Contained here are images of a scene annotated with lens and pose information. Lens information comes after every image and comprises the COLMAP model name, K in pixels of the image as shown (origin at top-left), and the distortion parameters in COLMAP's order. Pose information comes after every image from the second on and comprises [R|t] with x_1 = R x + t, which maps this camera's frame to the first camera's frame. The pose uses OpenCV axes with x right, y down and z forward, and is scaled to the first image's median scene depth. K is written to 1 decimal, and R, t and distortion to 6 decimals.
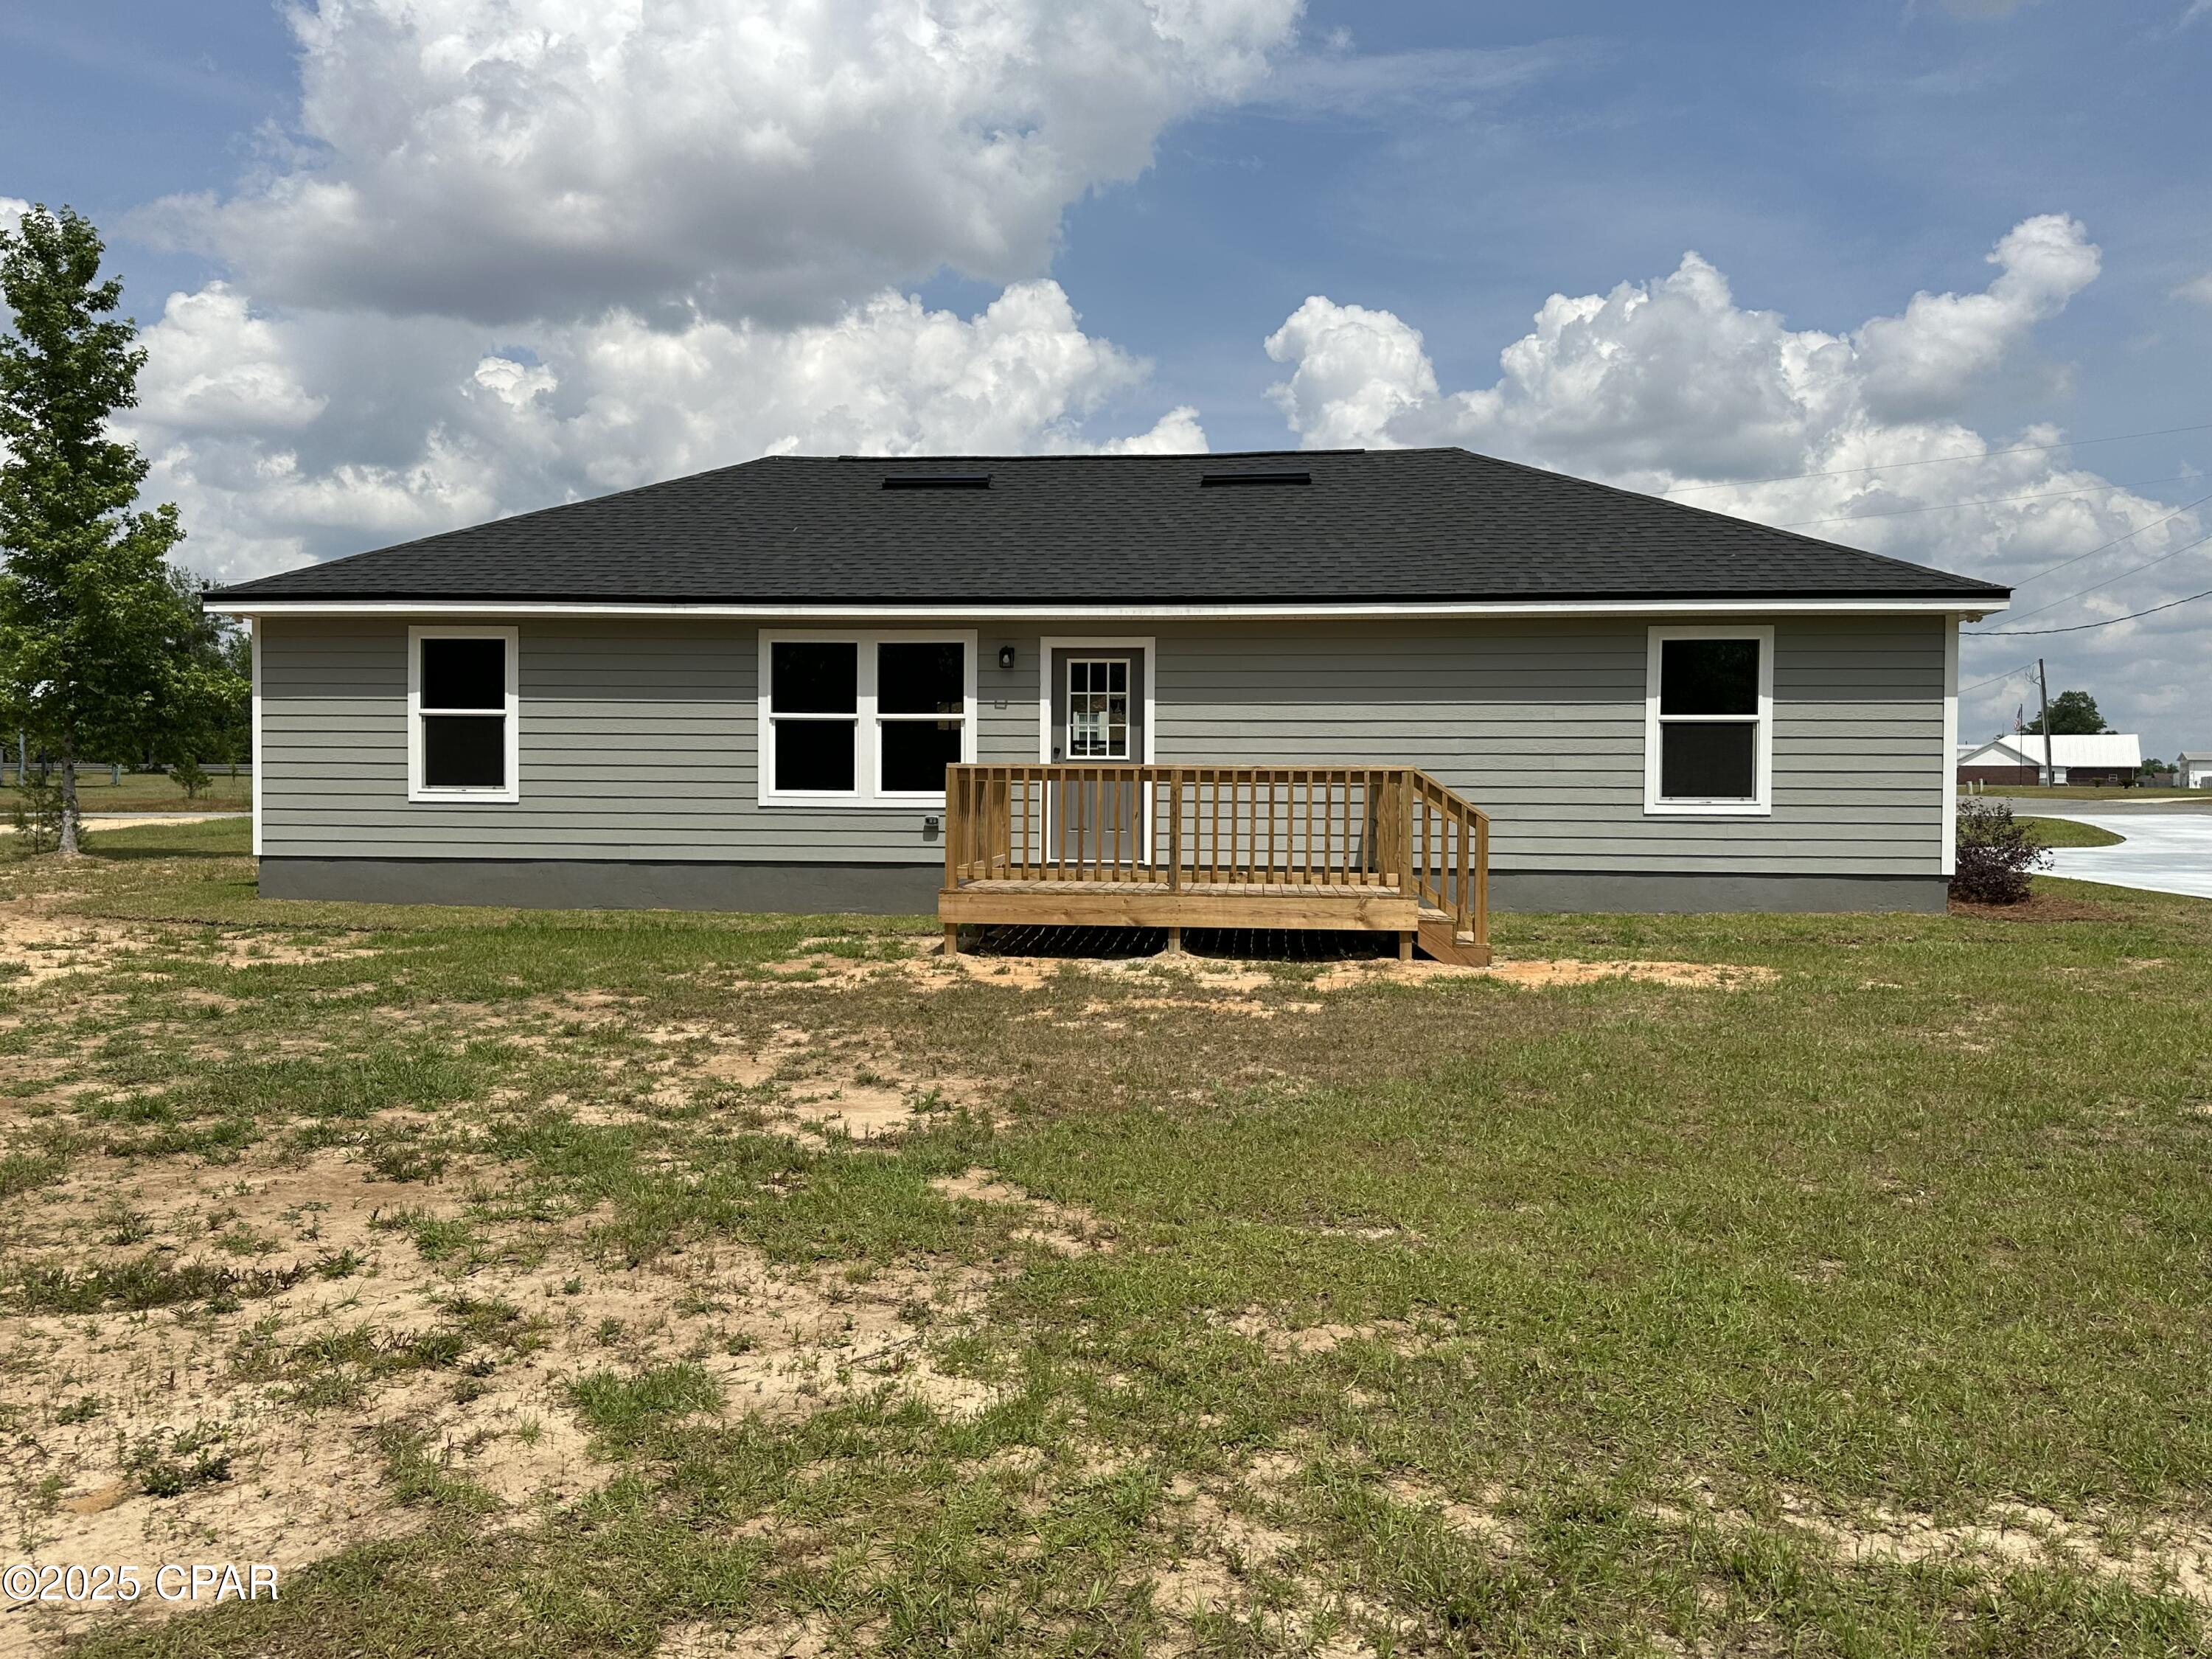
lens RADIAL K [[1710.2, 0, 1103.2], [0, 1710.2, 835.3], [0, 0, 1]] dist [0.060020, -0.014243]
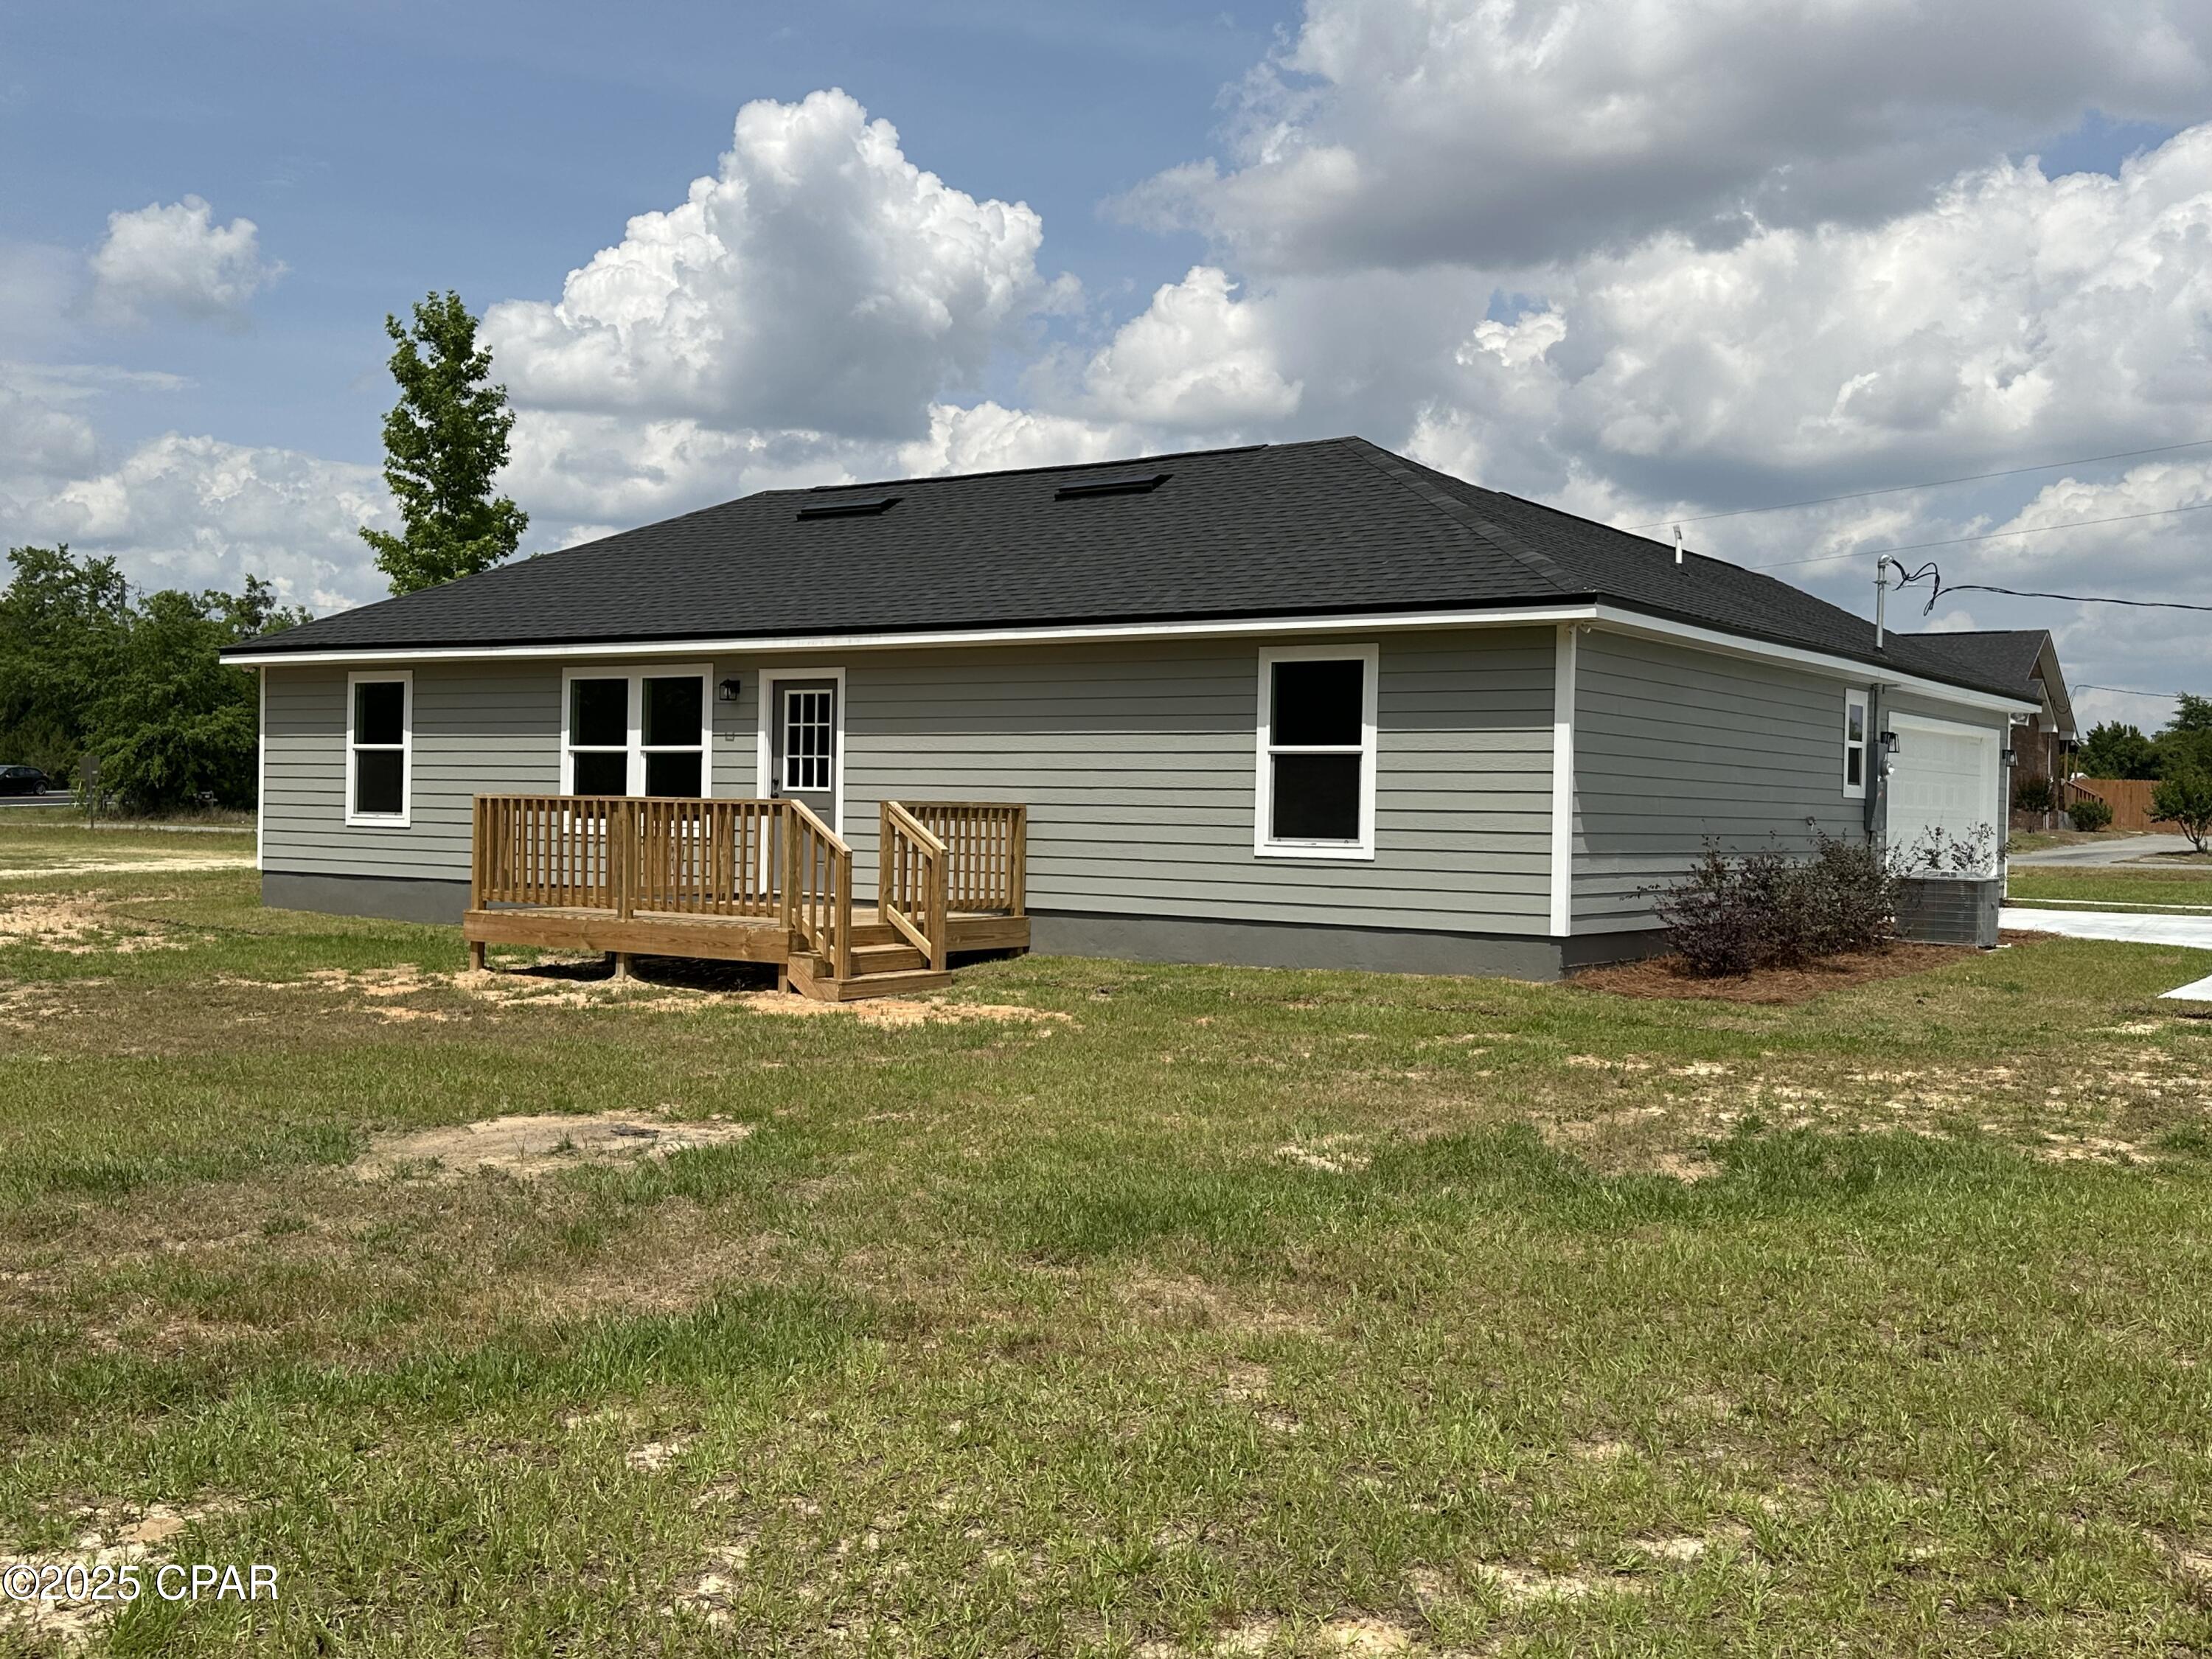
lens RADIAL K [[2222.5, 0, 1120.7], [0, 2222.5, 760.6], [0, 0, 1]] dist [0.165583, 0.000000]
pose [[0.878024, -0.000957, -0.478615, 0.773381], [-0.029797, 0.997949, -0.056659, 0.005254], [0.477688, 0.064009, 0.876195, -0.041597]]
